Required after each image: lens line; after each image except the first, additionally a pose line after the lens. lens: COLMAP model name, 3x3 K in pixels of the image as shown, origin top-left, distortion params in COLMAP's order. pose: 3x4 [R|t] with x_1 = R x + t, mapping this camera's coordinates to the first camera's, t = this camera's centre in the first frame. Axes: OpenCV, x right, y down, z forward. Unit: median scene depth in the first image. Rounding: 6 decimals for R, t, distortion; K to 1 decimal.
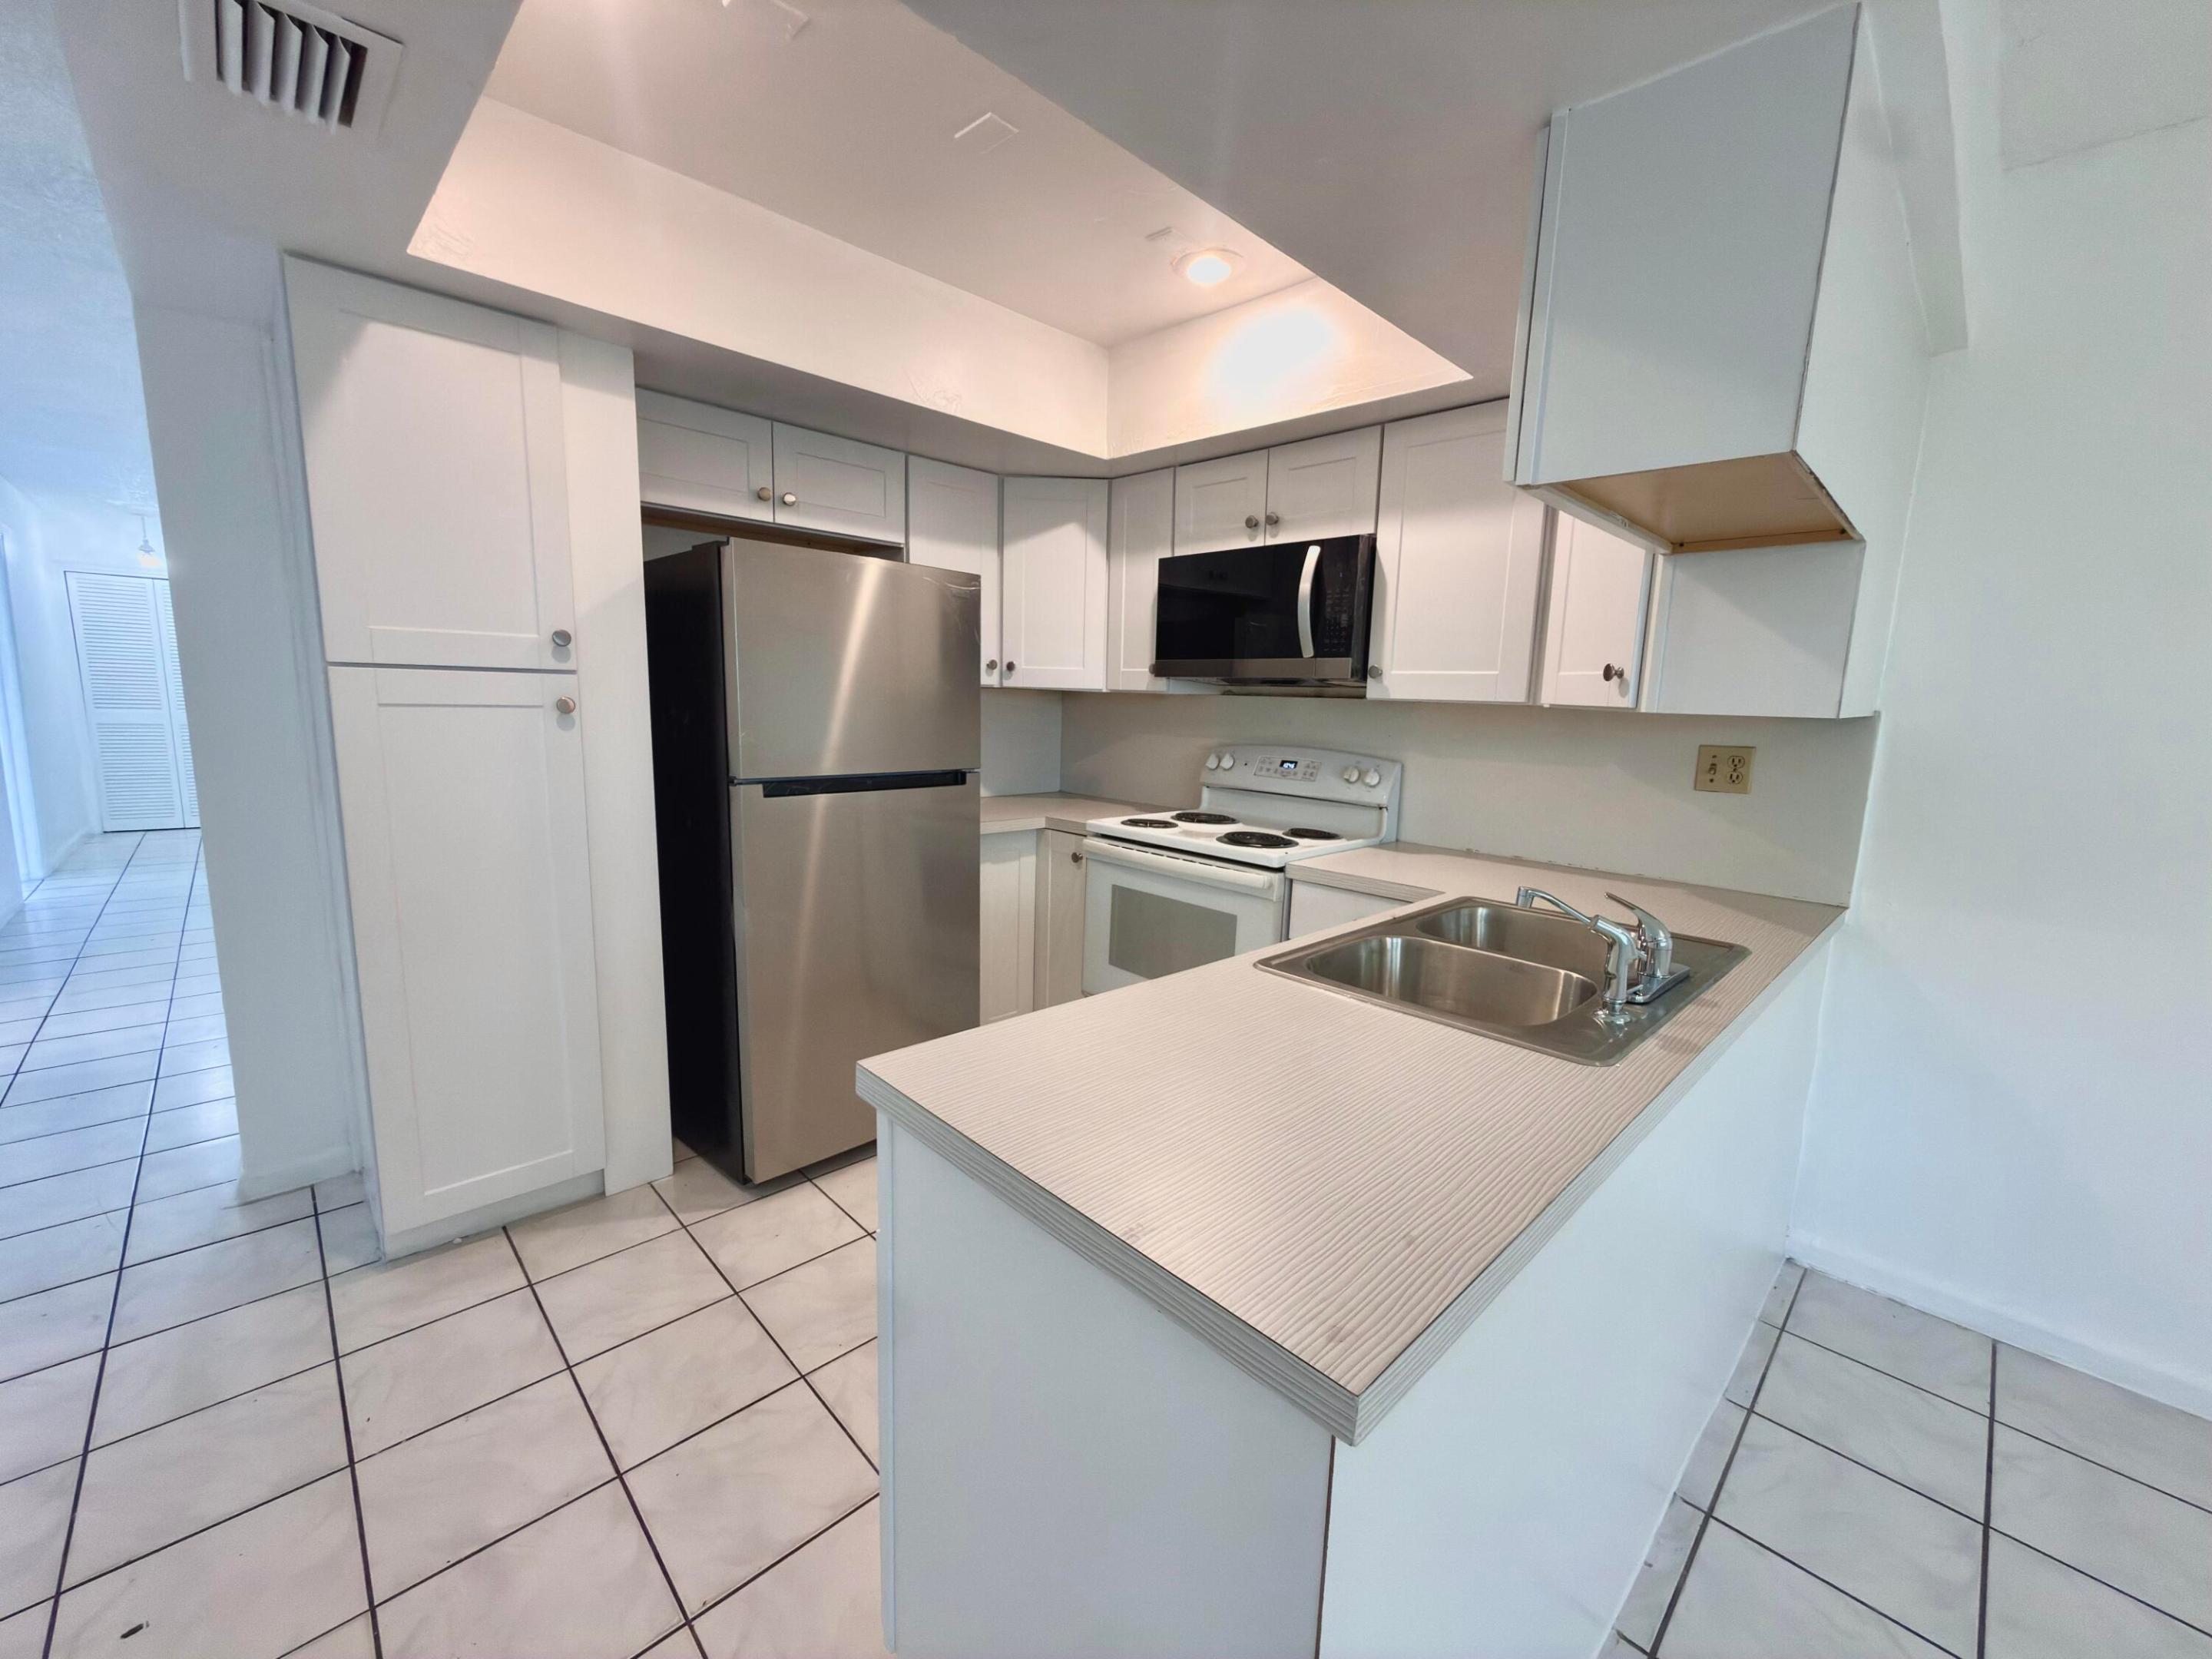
lens RADIAL K [[882.7, 0, 1105.8], [0, 882.7, 833.1], [0, 0, 1]] dist [-0.001464, 0.000399]
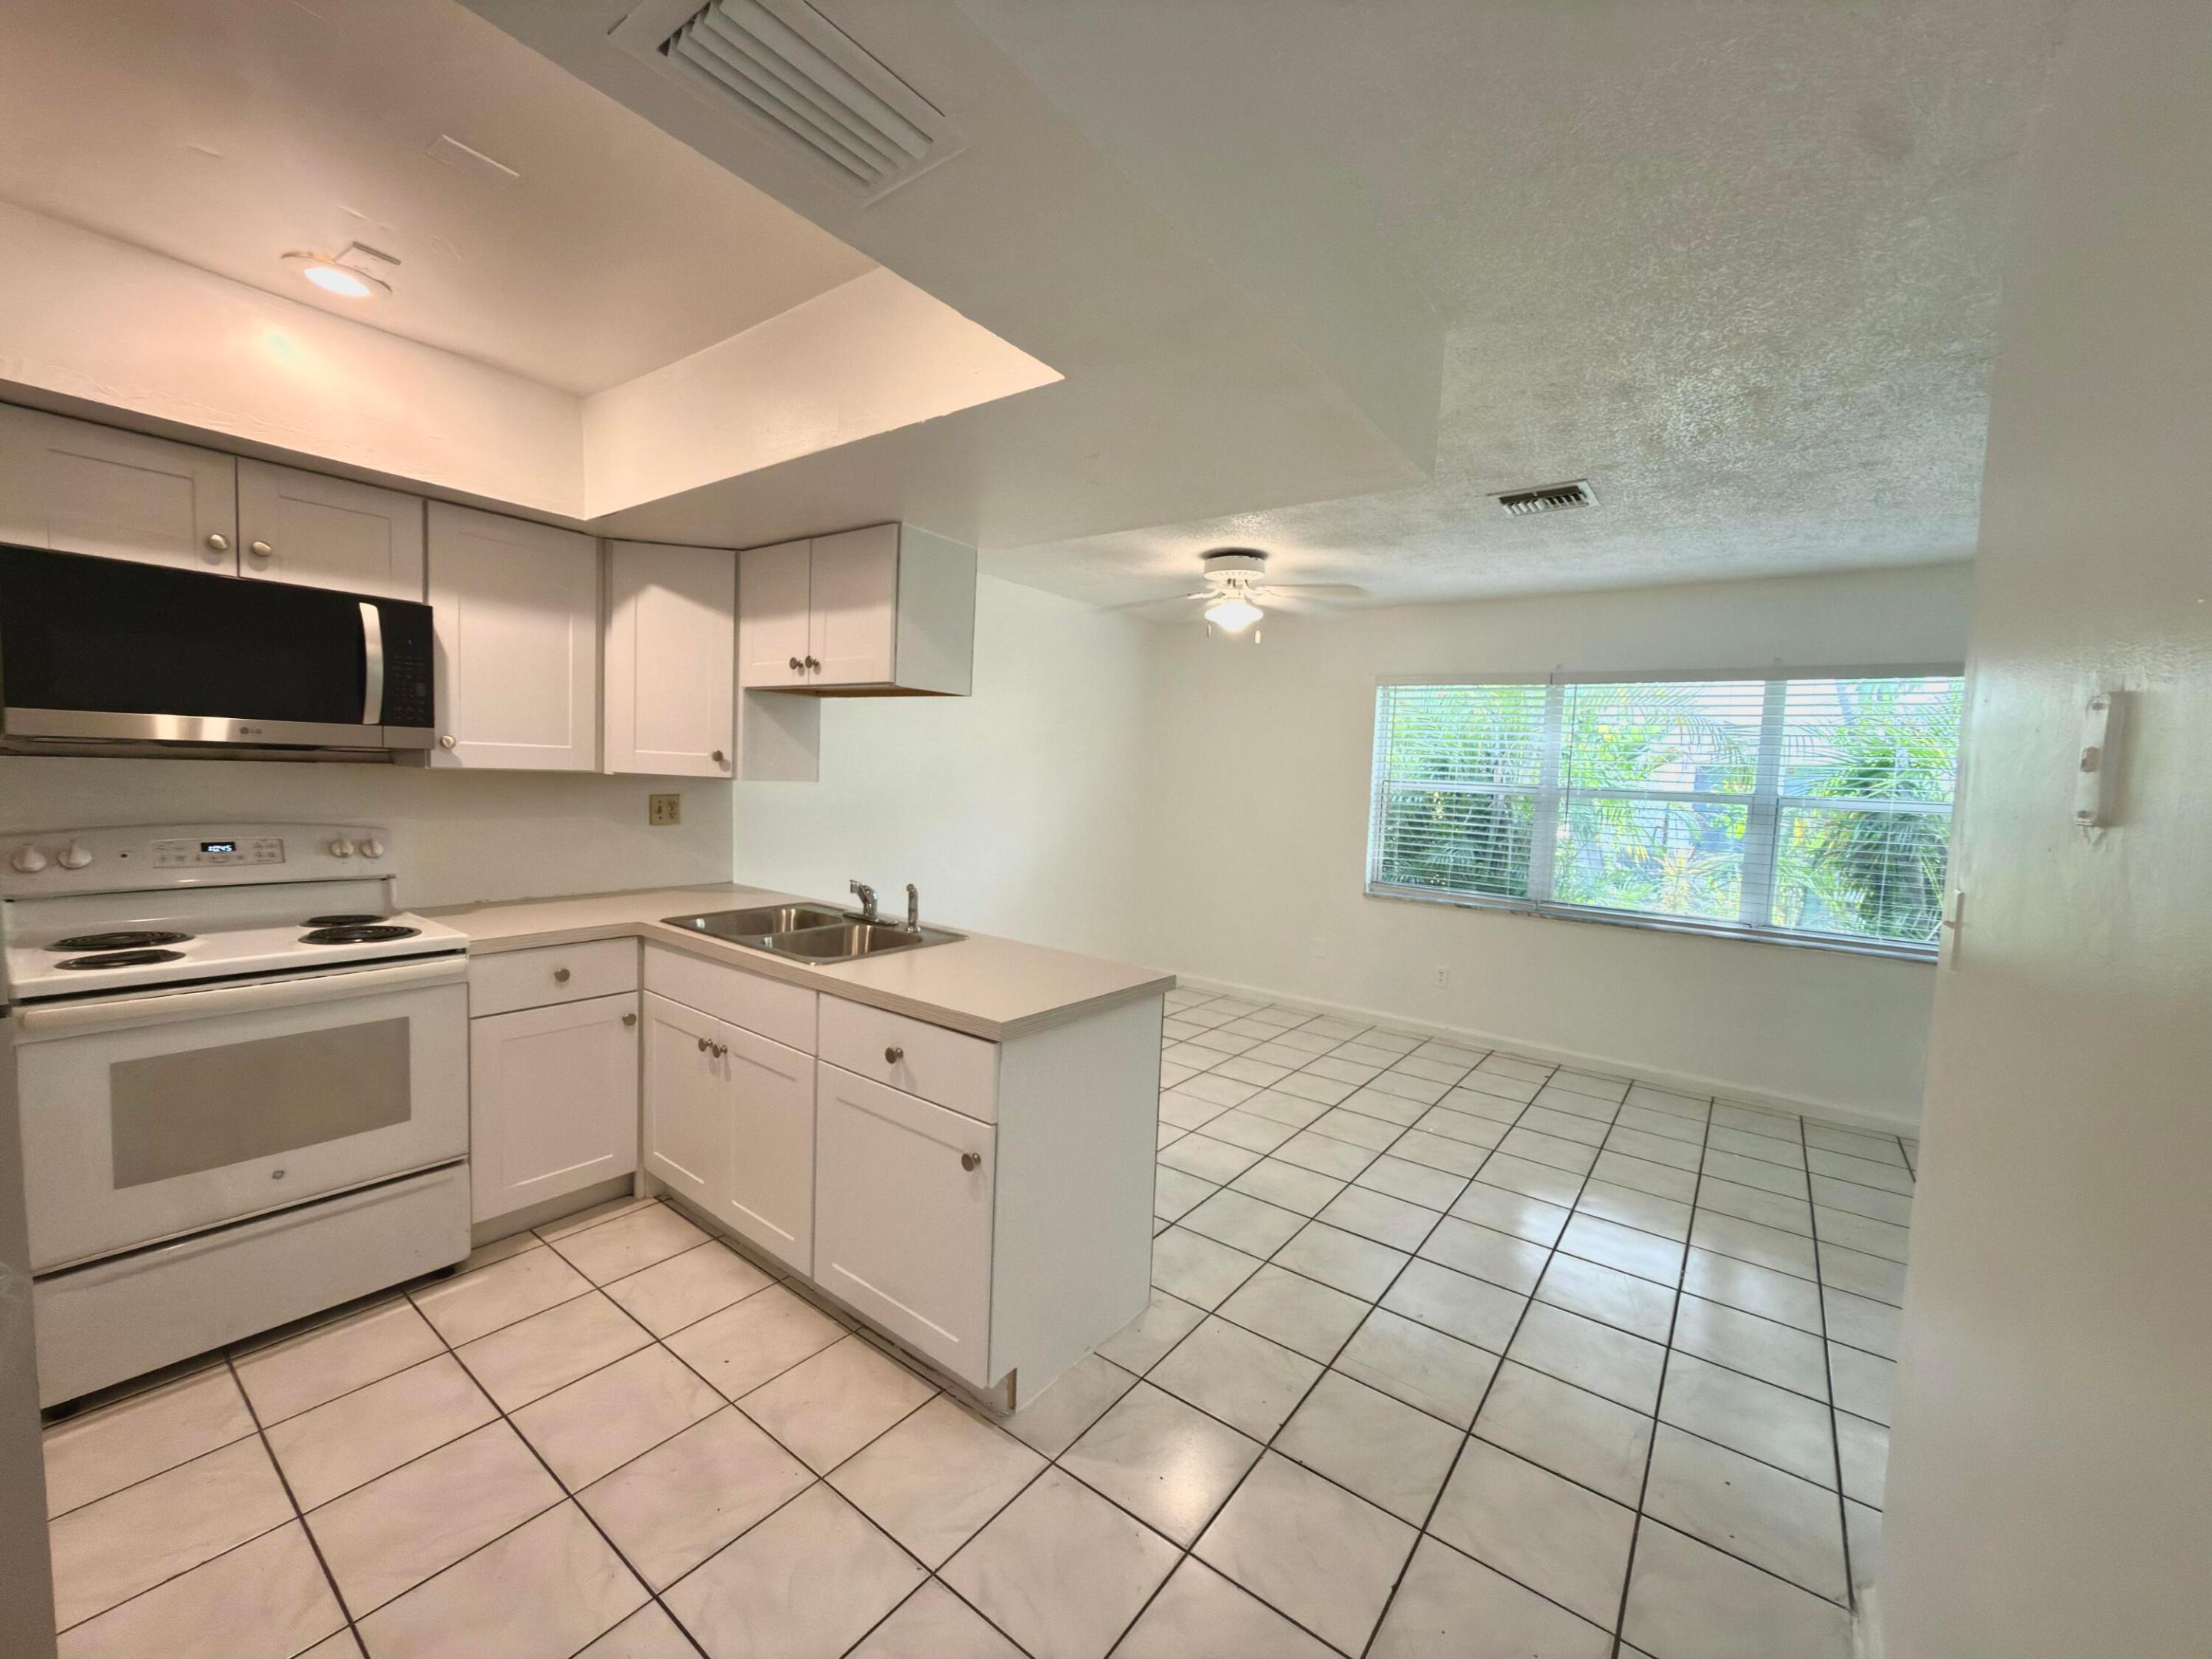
lens RADIAL K [[882.7, 0, 1113.3], [0, 882.7, 829.2], [0, 0, 1]] dist [-0.001464, 0.000399]
pose [[-0.164087, -0.104523, 0.980893, -0.757148], [0.105010, 0.986869, 0.122727, -0.117971], [-0.980841, 0.123141, -0.150957, 0.382449]]
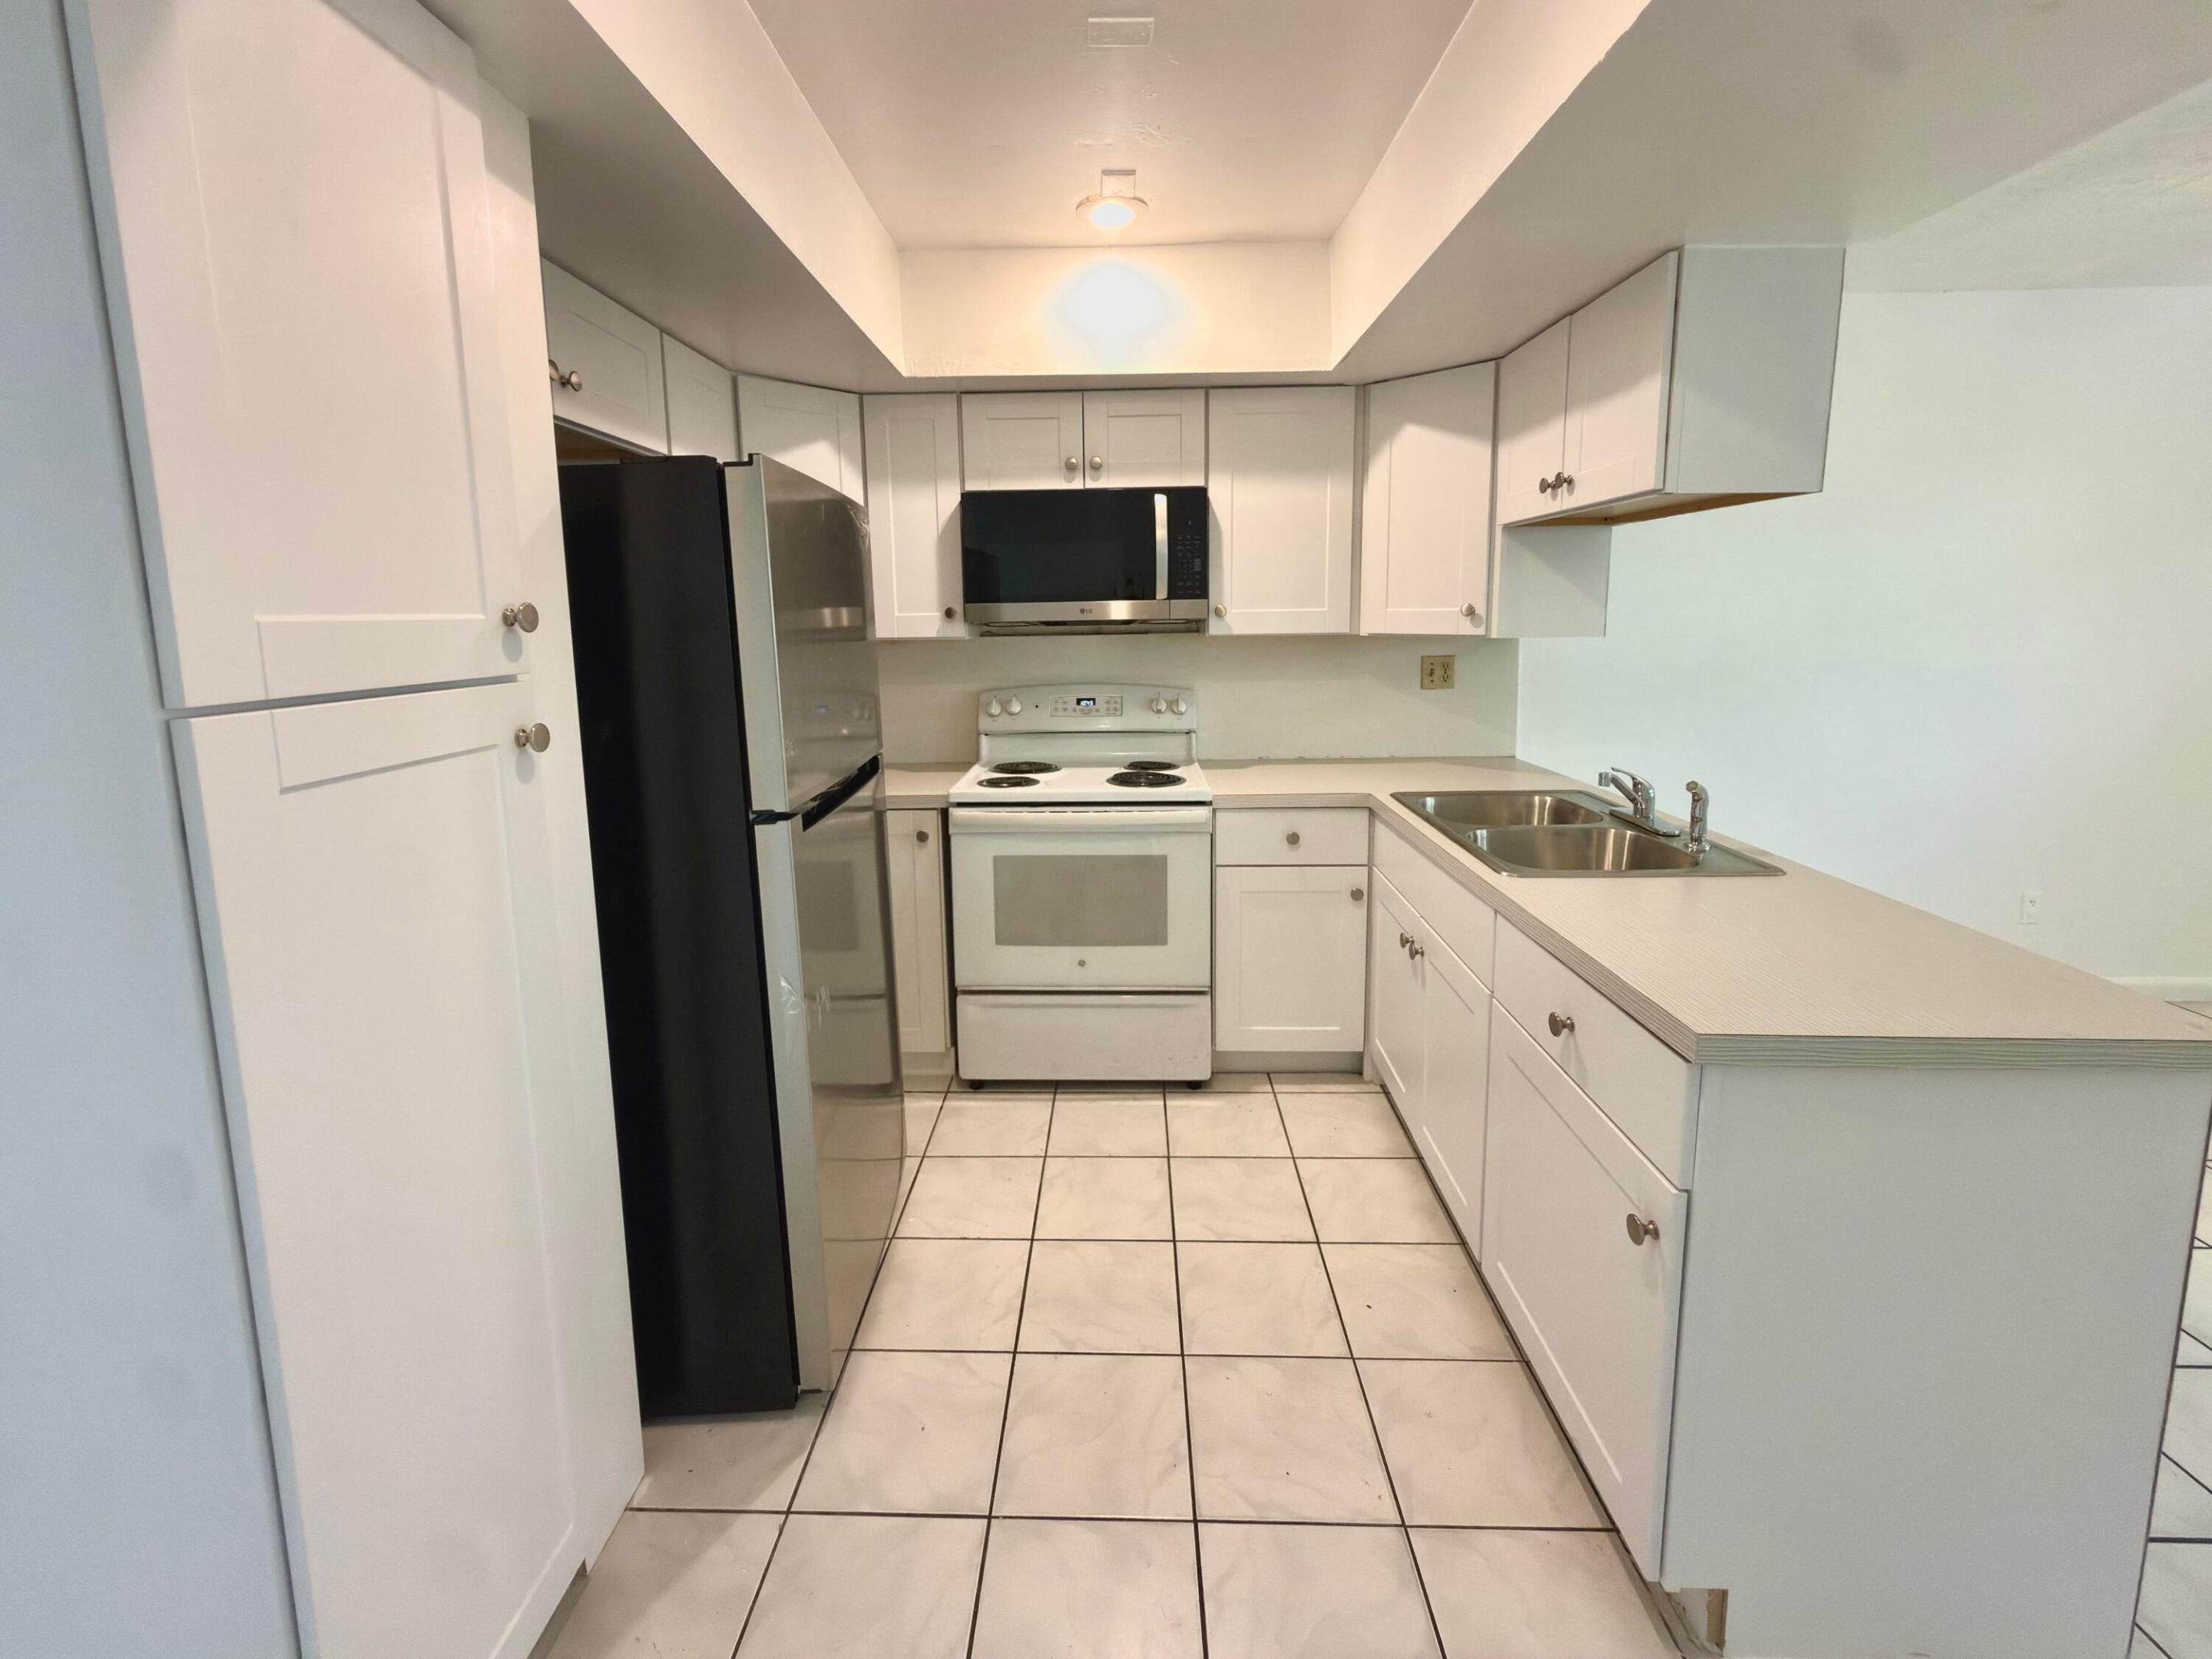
lens RADIAL K [[918.0, 0, 1090.4], [0, 918.0, 736.3], [0, 0, 1]] dist [-0.002944, 0.000118]
pose [[0.718532, -0.133005, 0.682658, -0.569057], [0.144554, 0.988669, 0.040476, -0.089925], [-0.680306, 0.069597, 0.729617, 0.259450]]
